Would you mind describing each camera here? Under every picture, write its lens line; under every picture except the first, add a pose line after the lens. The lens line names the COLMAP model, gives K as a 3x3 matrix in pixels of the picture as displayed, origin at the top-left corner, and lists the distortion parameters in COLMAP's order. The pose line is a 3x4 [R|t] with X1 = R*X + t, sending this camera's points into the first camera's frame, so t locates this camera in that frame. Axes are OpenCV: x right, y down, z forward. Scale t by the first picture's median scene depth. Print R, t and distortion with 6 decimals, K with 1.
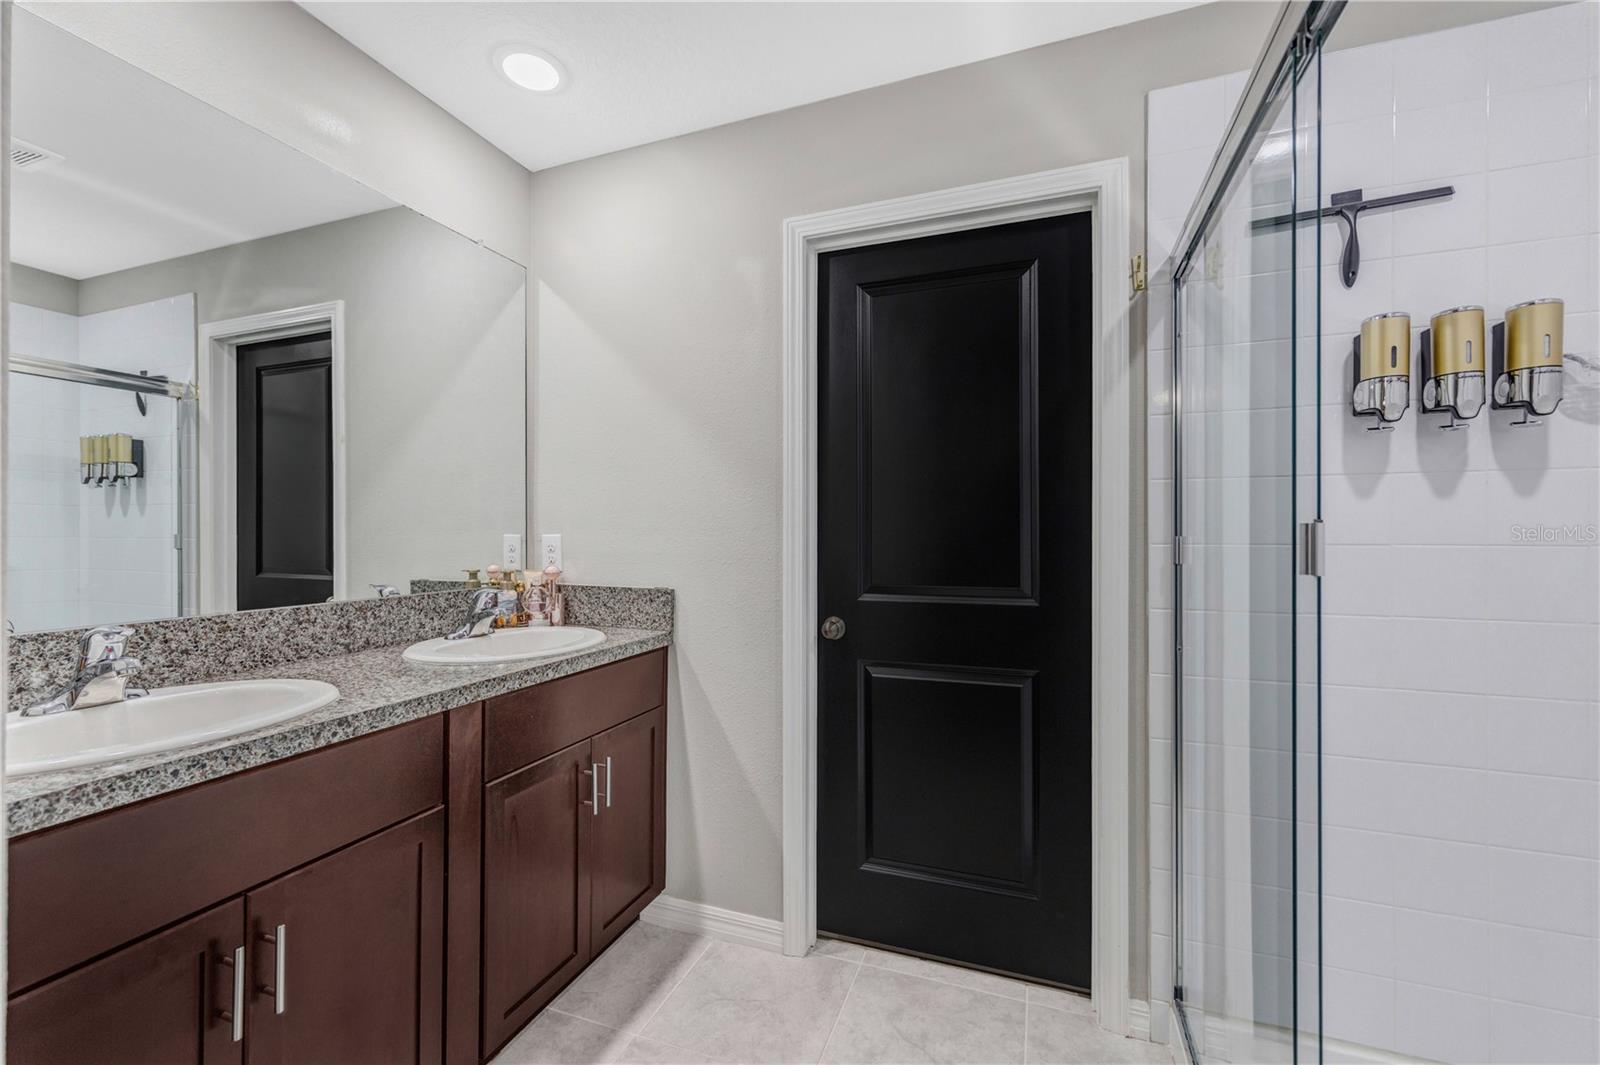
lens RADIAL K [[646.4, 0, 800.0], [0, 646.4, 532.5], [0, 0, 1]] dist [-0.002137, 0.000228]
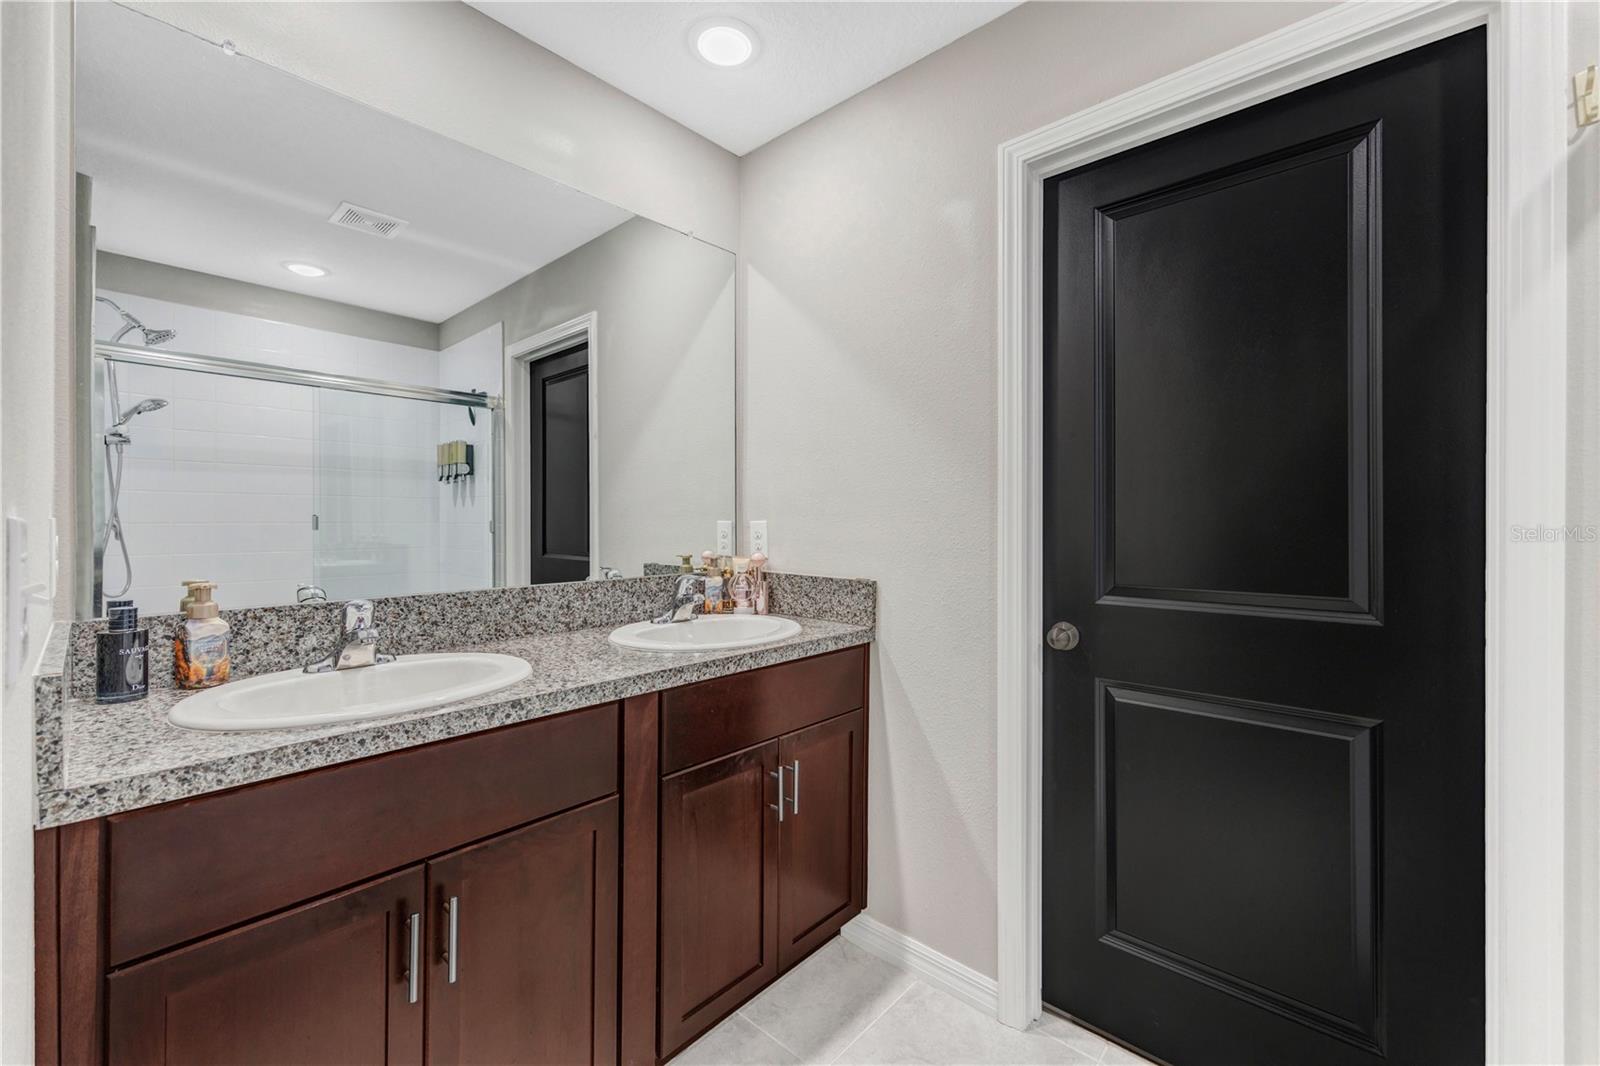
lens RADIAL K [[648.0, 0, 798.8], [0, 648.0, 520.4], [0, 0, 1]] dist [0.001032, 0.000384]
pose [[0.927503, 0.000509, -0.373815, 0.056648], [0.000002, 0.999999, 0.001365, 0.001262], [0.373815, -0.001267, 0.927502, 0.140621]]
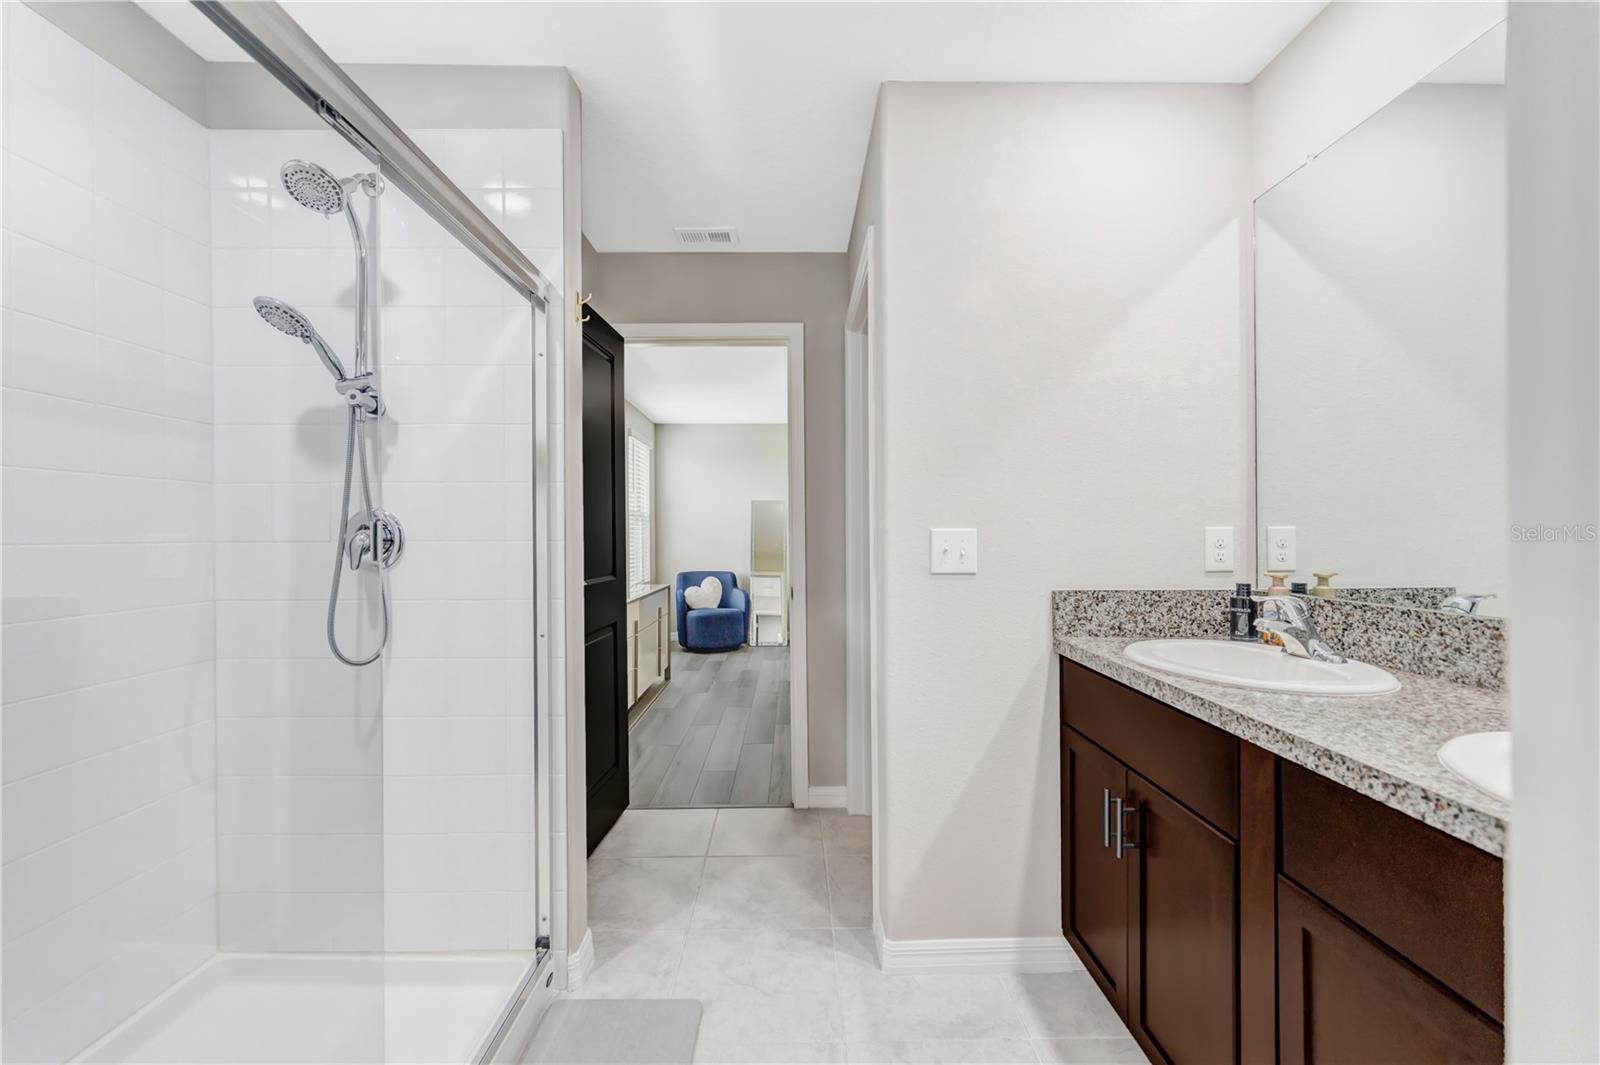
lens RADIAL K [[648.0, 0, 798.8], [0, 648.0, 519.9], [0, 0, 1]] dist [0.001032, 0.000384]
pose [[-0.934610, -0.001931, -0.355669, 0.221735], [0.006868, 0.999701, -0.023476, 0.008398], [0.355608, -0.024384, -0.934317, 1.220788]]
